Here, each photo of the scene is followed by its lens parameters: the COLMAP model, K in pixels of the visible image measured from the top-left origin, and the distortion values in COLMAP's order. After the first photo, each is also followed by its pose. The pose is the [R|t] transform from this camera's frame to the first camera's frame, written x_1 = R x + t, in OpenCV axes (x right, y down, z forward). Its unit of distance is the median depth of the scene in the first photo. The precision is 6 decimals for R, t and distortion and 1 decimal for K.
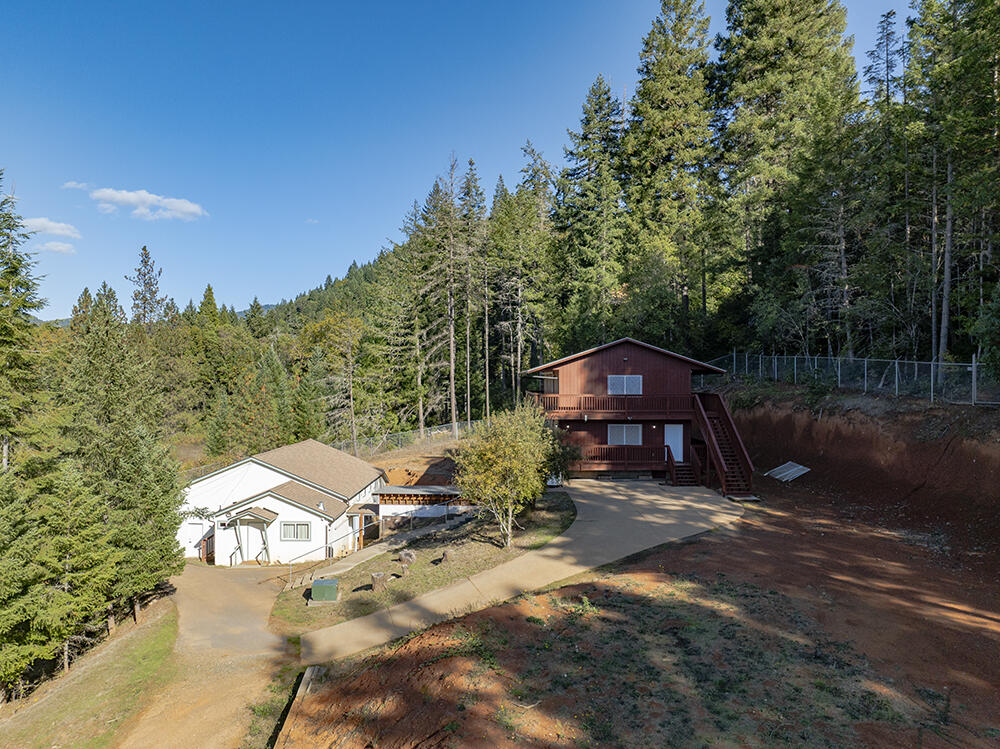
lens RADIAL K [[698.0, 0, 495.7], [0, 698.0, 382.9], [0, 0, 1]] dist [-0.052531, 0.024349]
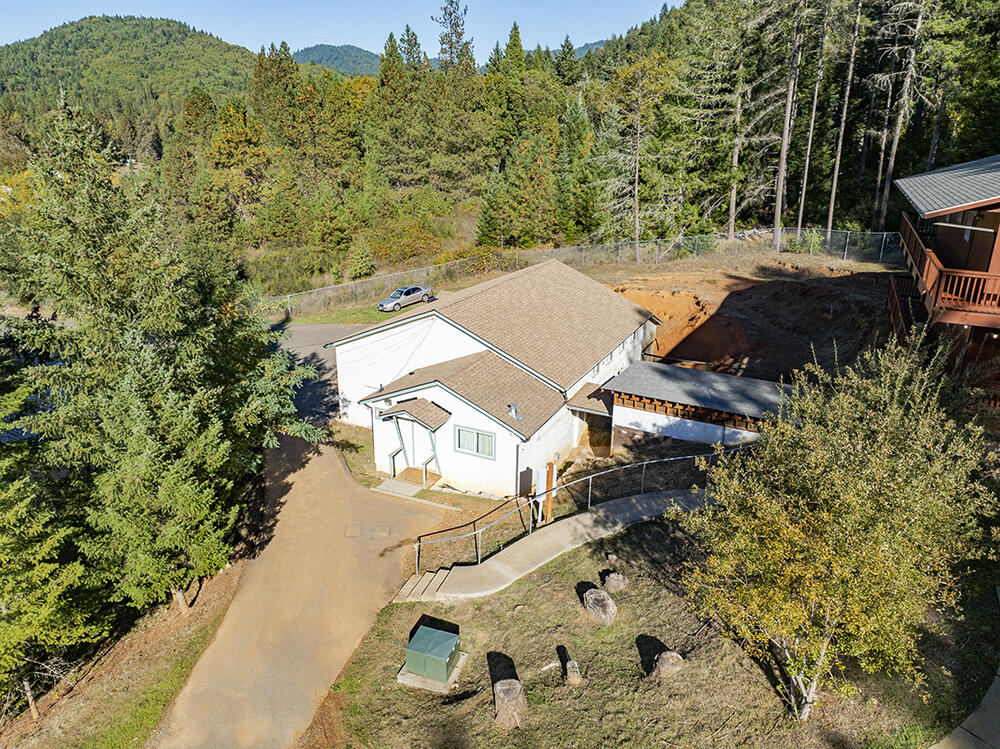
lens RADIAL K [[698.0, 0, 501.5], [0, 698.0, 376.5], [0, 0, 1]] dist [-0.052531, 0.024349]
pose [[0.900864, 0.154066, -0.405841, -0.003823], [-0.007669, 0.940404, 0.339974, -0.041940], [0.434033, -0.303158, 0.848358, 0.279920]]
